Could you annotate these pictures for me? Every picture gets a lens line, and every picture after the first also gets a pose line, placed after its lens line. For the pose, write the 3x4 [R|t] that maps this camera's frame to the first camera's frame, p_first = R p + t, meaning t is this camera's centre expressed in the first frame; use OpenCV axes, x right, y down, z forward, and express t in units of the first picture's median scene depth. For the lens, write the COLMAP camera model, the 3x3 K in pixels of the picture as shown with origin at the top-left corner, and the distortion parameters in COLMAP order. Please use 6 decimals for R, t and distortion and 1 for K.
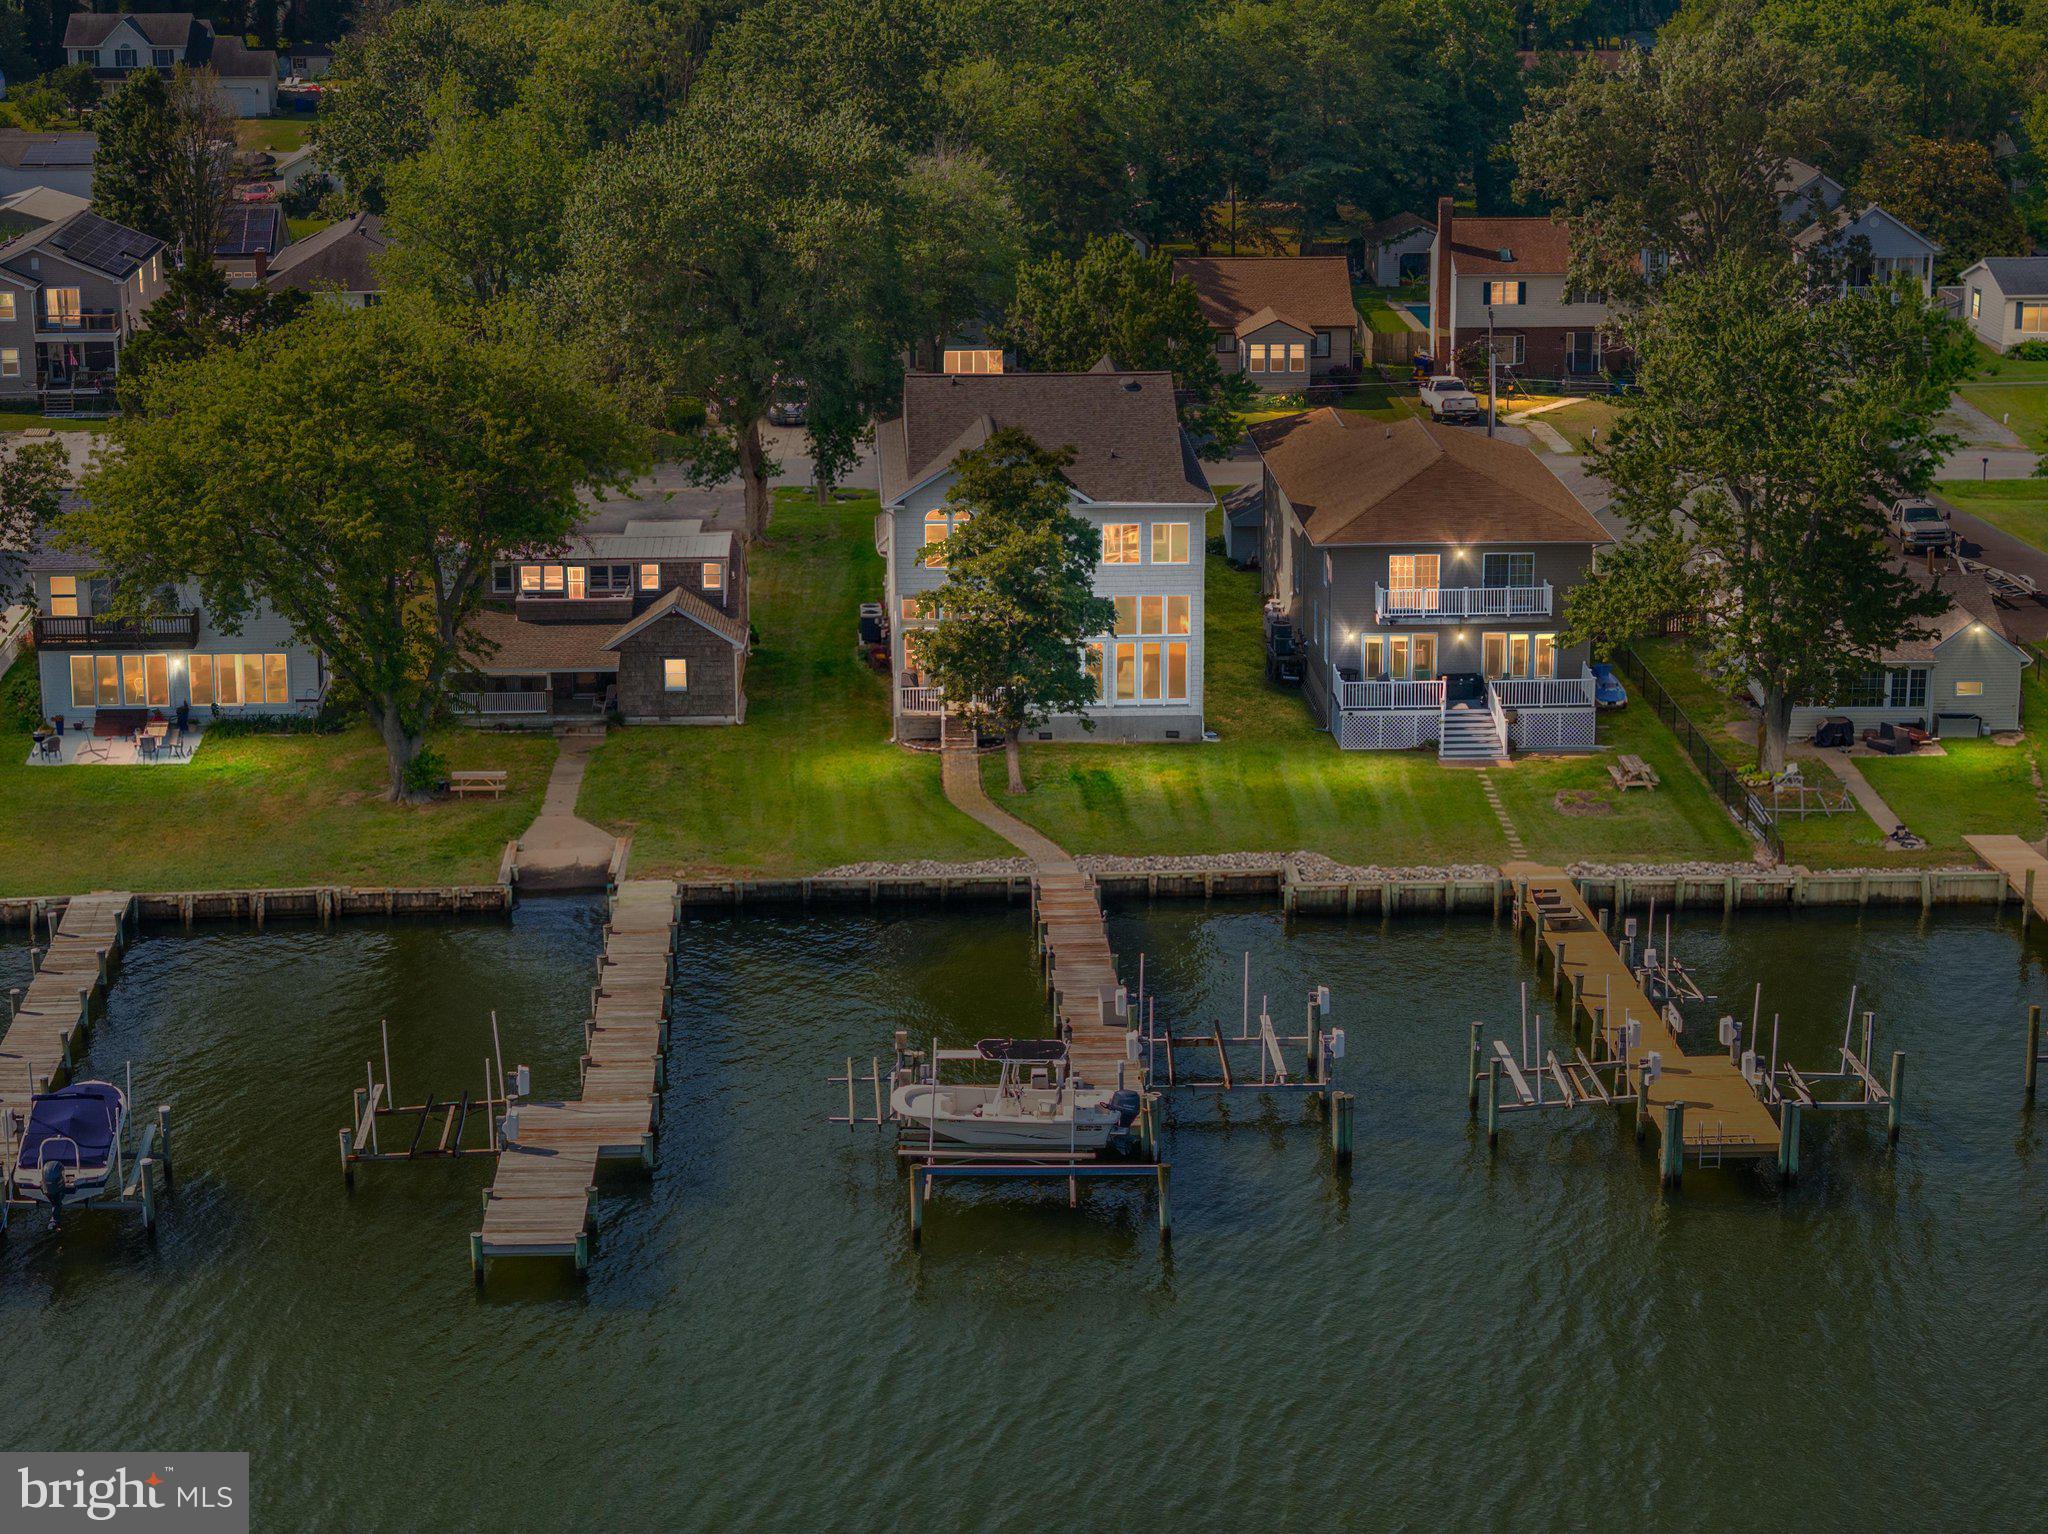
lens RADIAL K [[4138.9, 0, 1024.0], [0, 4138.9, 767.0], [0, 0, 1]] dist [-0.167050, 0.149225]
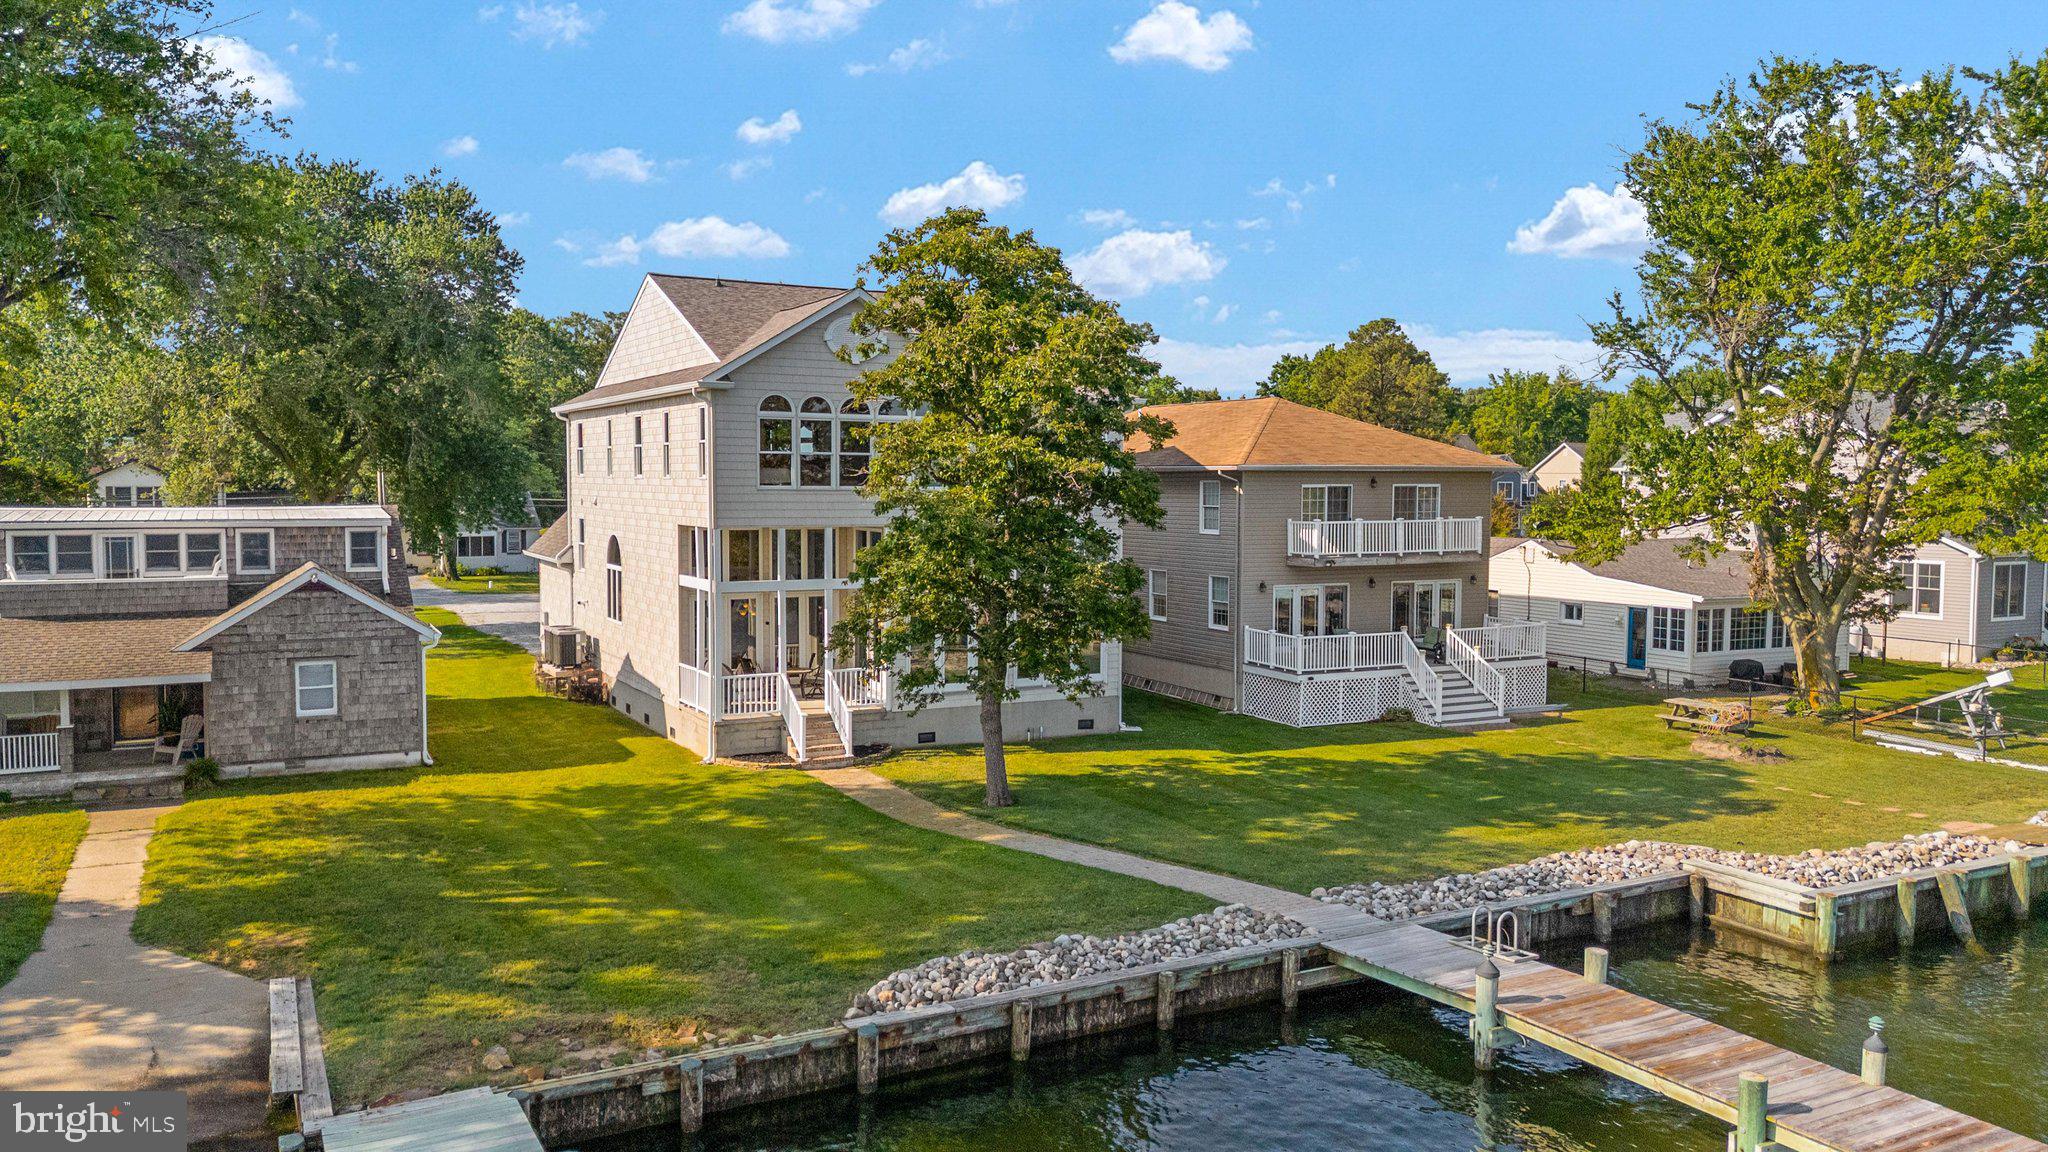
lens RADIAL K [[1508.0, 0, 1024.0], [0, 1508.0, 576.0], [0, 0, 1]] dist [0.067855, -0.063248]
pose [[0.902828, -0.021378, 0.429469, -0.087188], [0.103158, 0.980365, -0.168058, 0.009946], [-0.417444, 0.196031, 0.887306, 0.762906]]
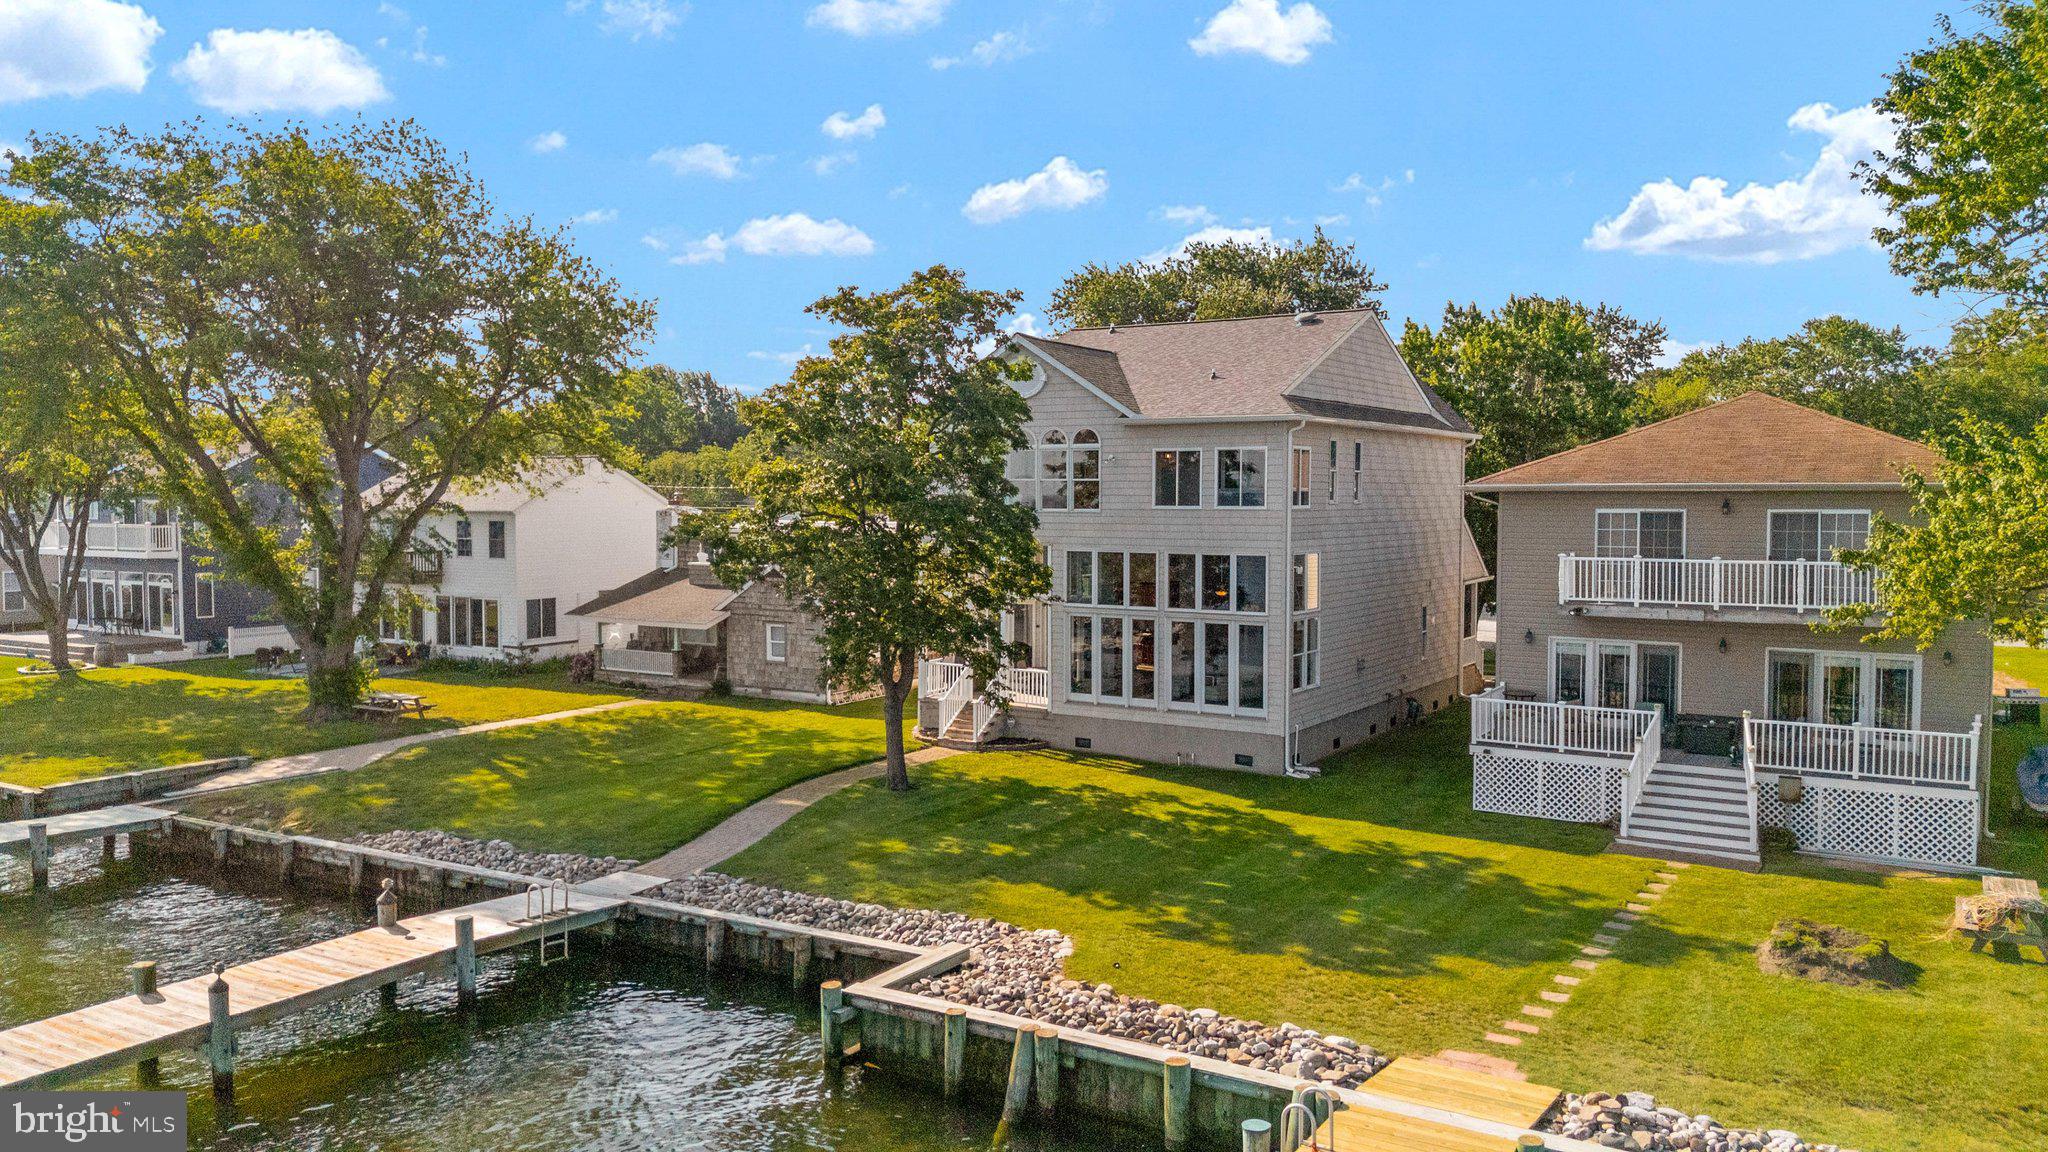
lens RADIAL K [[1499.4, 0, 1024.0], [0, 1499.4, 576.0], [0, 0, 1]] dist [0.116298, -0.125922]
pose [[0.828821, 0.036179, -0.558342, 0.145126], [-0.148786, 0.976229, -0.157605, 0.007276], [0.539368, 0.213700, 0.814503, 0.766741]]
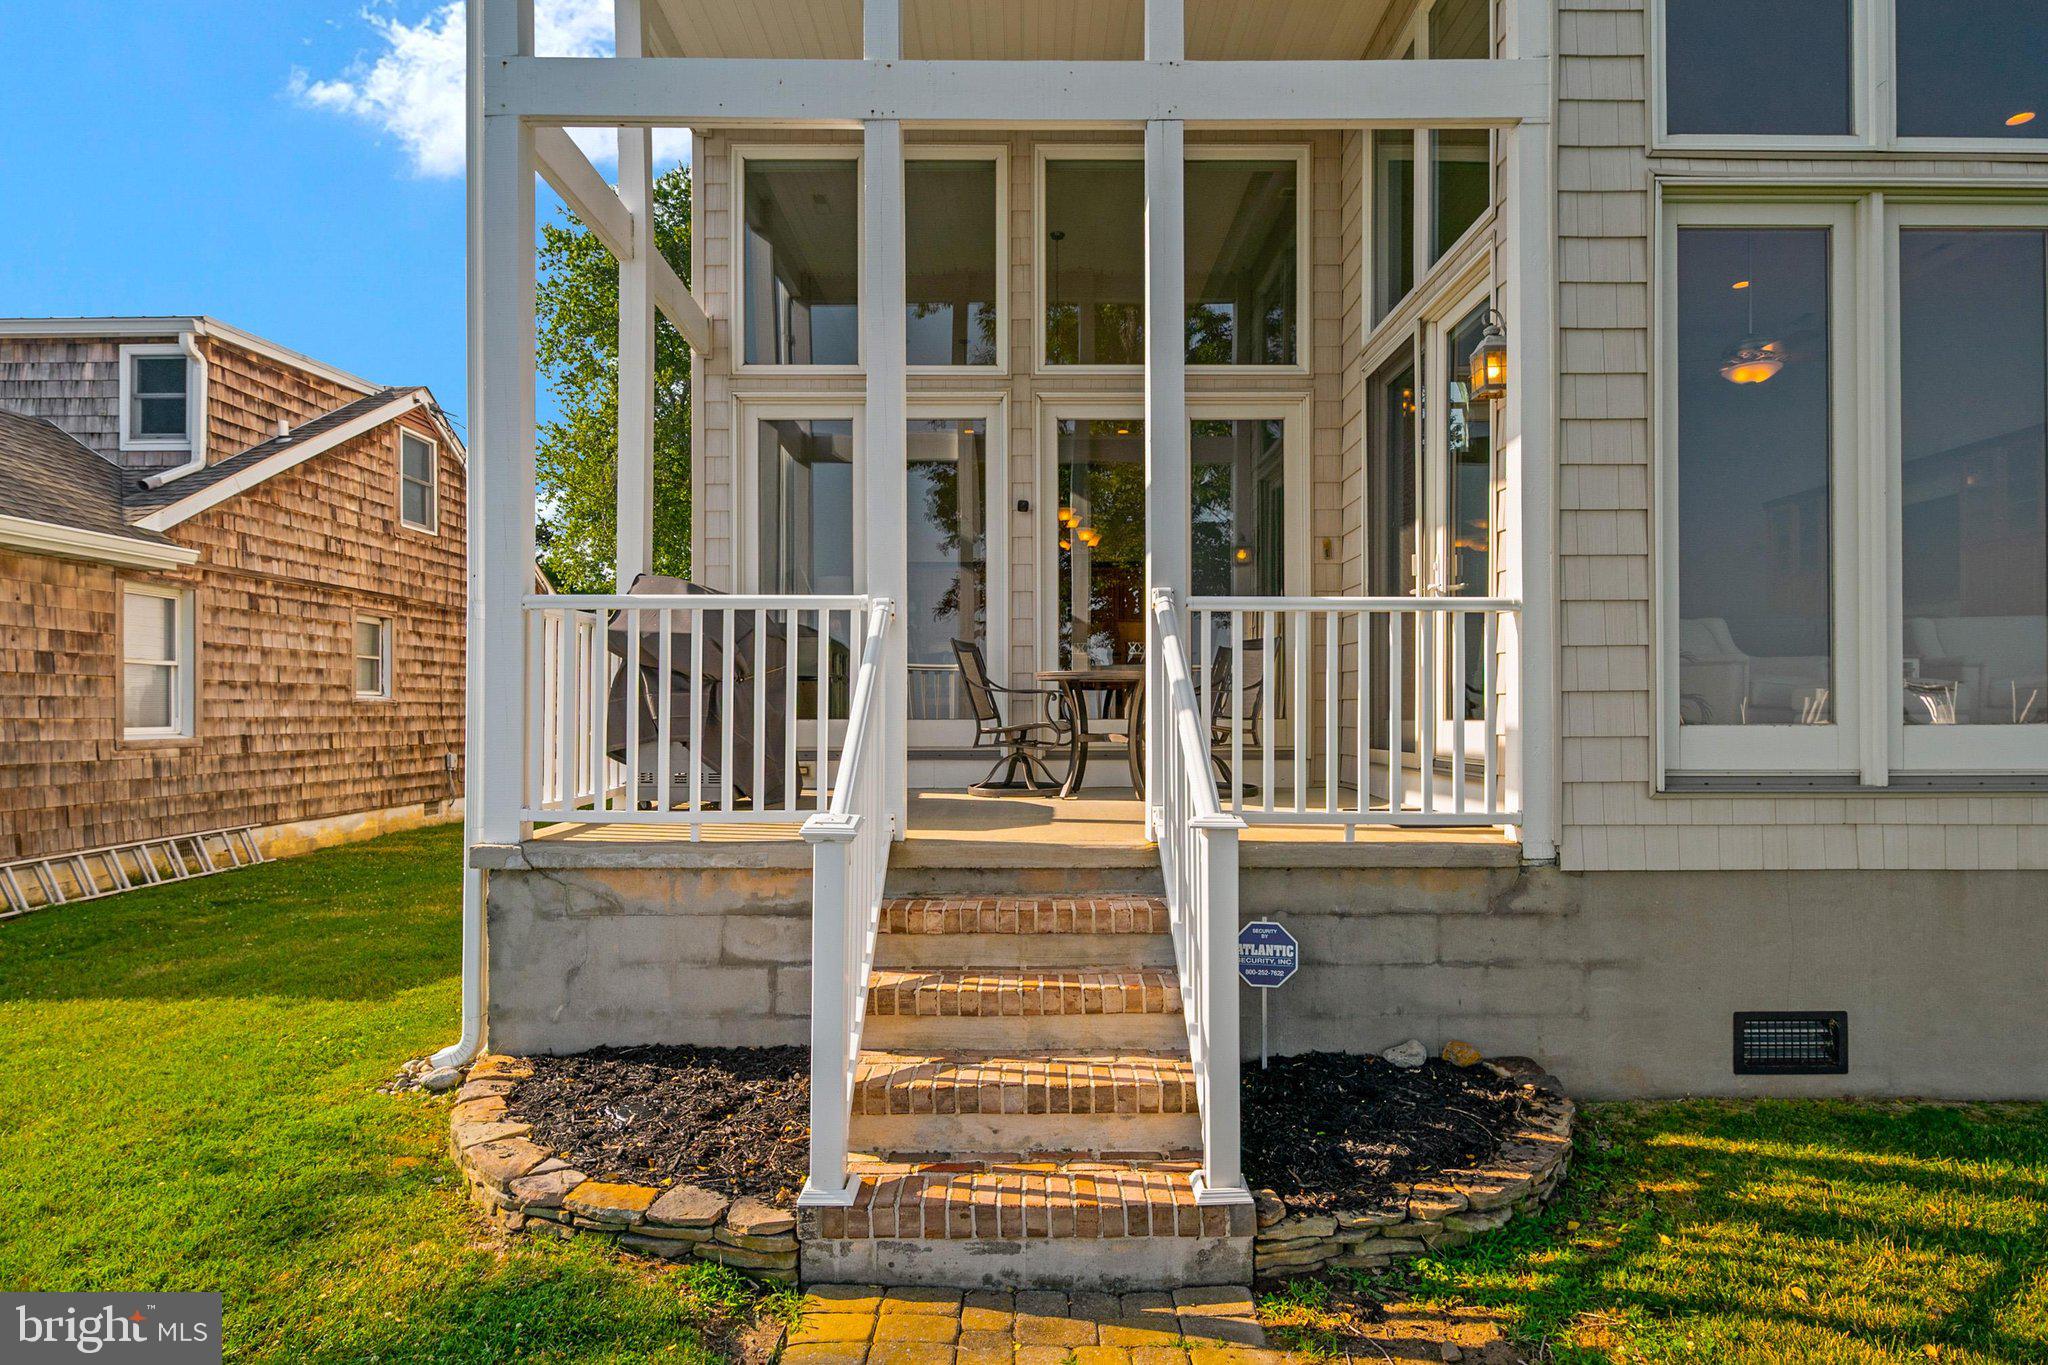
lens RADIAL K [[1064.1, 0, 1028.0], [0, 1064.1, 711.8], [0, 0, 1]] dist [0.003283, 0.000217]
pose [[0.999271, 0.002855, -0.038061, -0.014526], [-0.012464, 0.966937, -0.254711, -0.008540], [0.036075, 0.255000, 0.966268, 0.965892]]
